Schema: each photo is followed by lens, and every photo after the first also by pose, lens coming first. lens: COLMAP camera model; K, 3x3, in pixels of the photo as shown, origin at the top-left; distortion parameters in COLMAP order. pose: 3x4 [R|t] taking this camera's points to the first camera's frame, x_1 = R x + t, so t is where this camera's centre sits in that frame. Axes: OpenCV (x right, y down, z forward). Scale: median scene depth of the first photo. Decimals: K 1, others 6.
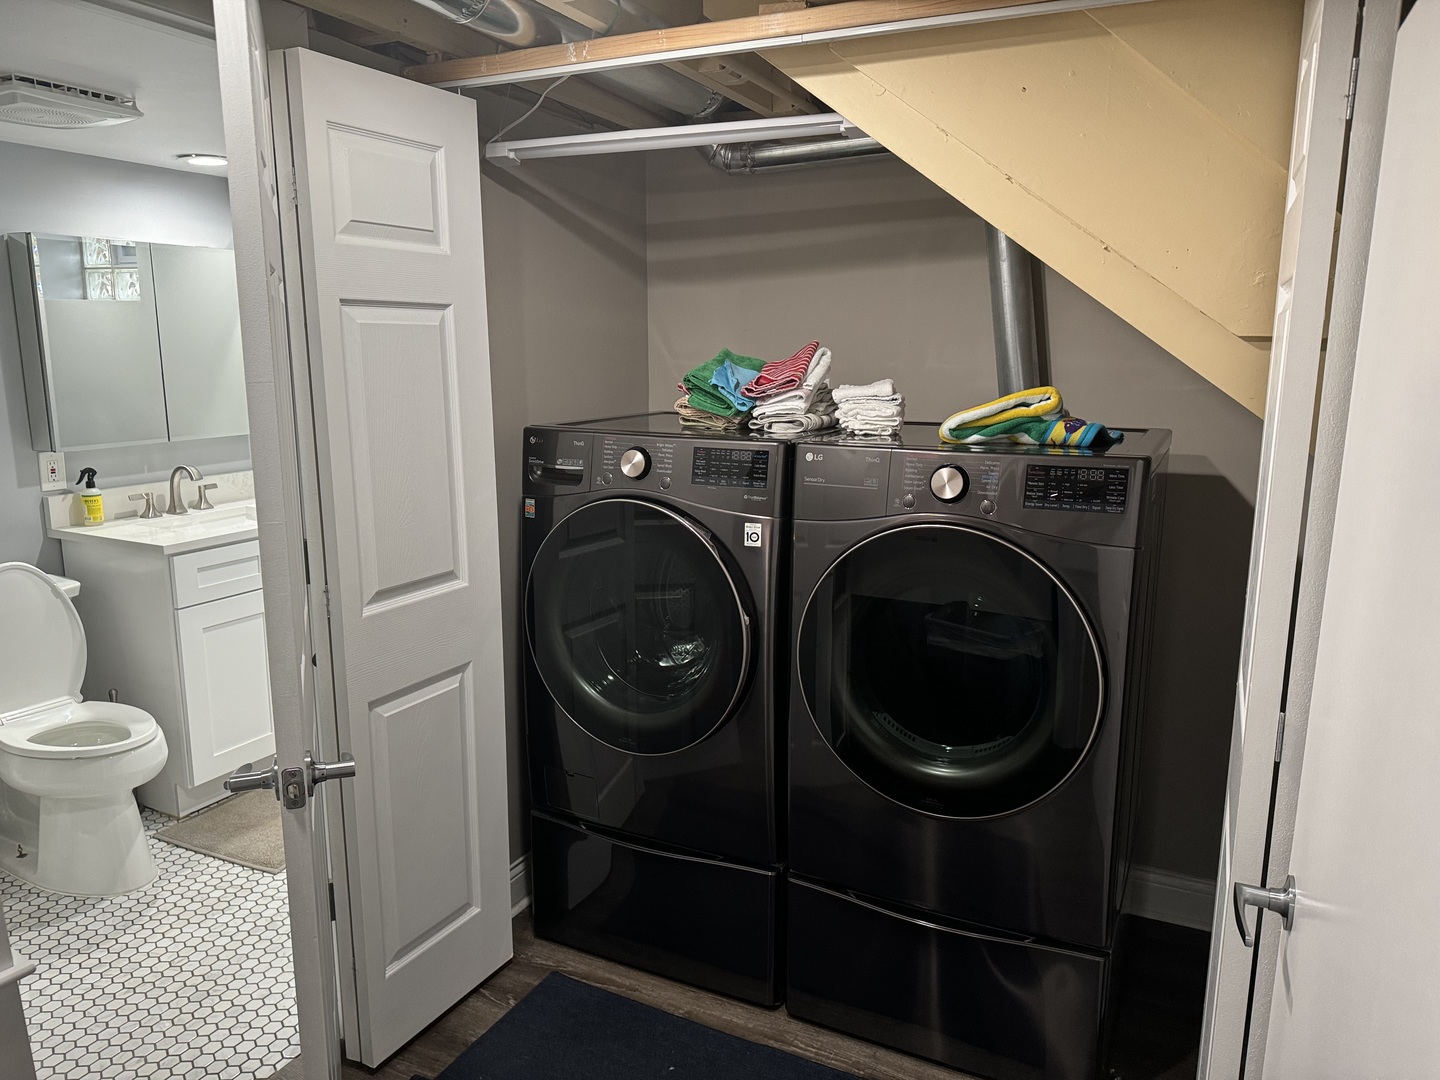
lens RADIAL K [[1021.6, 0, 718.4], [0, 1021.6, 537.8], [0, 0, 1]] dist [-0.000846, -0.002099]
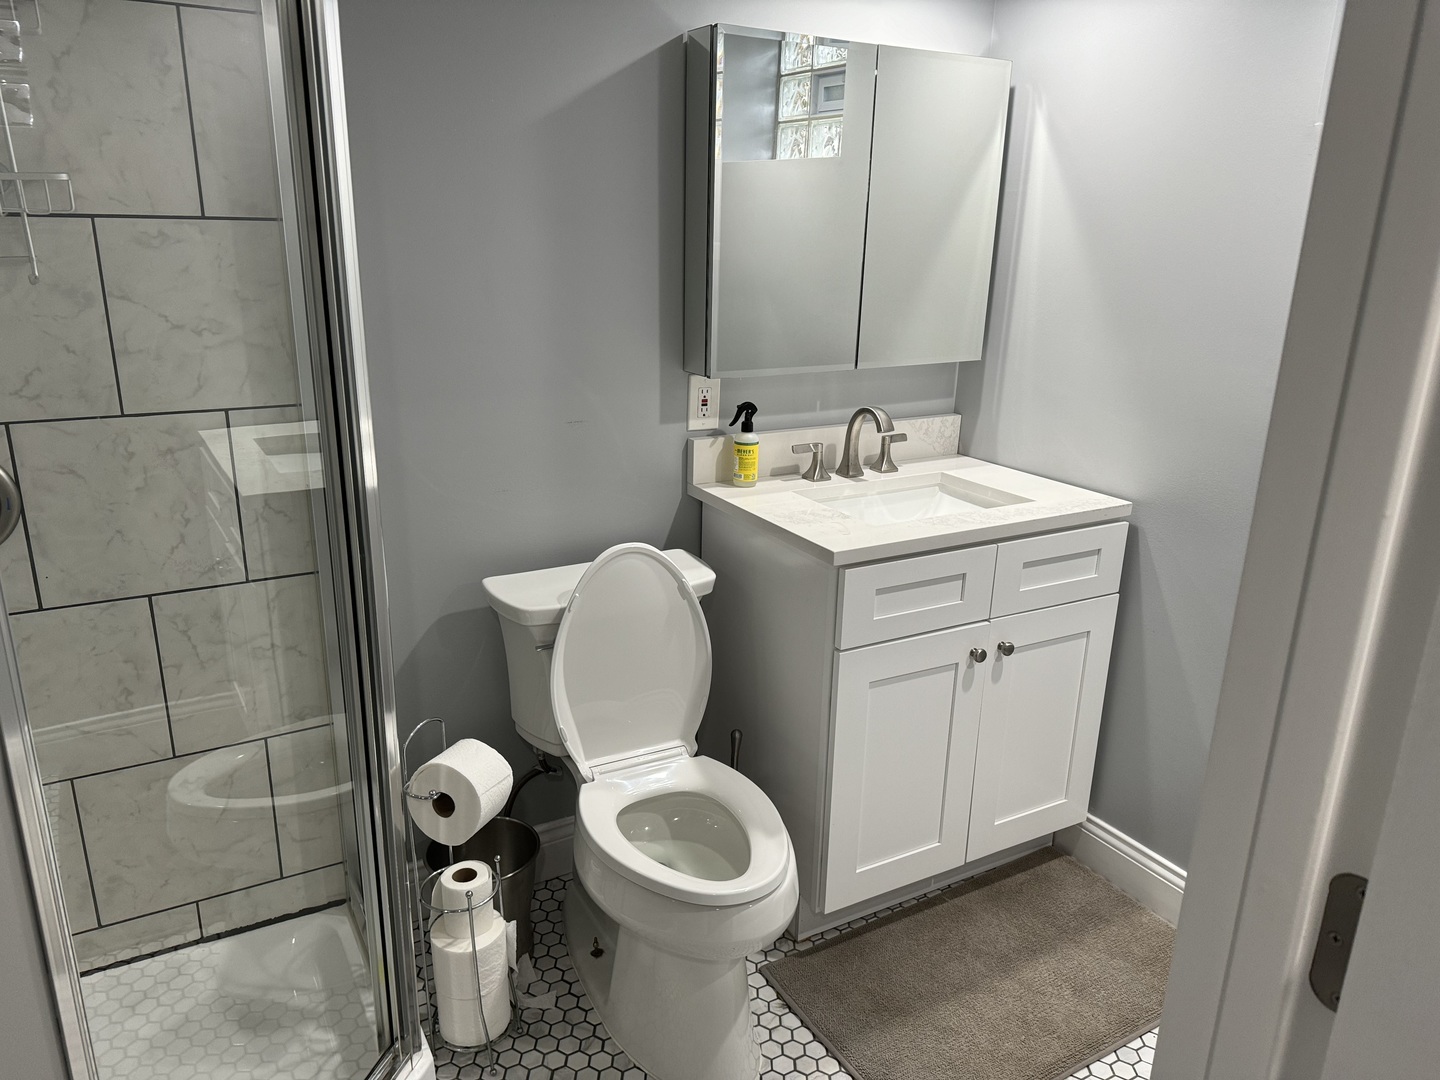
lens RADIAL K [[1007.7, 0, 718.0], [0, 1007.7, 545.7], [0, 0, 1]] dist [0.138560, -0.170641]
pose [[0.830623, 0.177496, -0.527788, -0.257171], [-0.122710, 0.982882, 0.137426, -0.064449], [0.543146, -0.049385, 0.838185, 0.413559]]
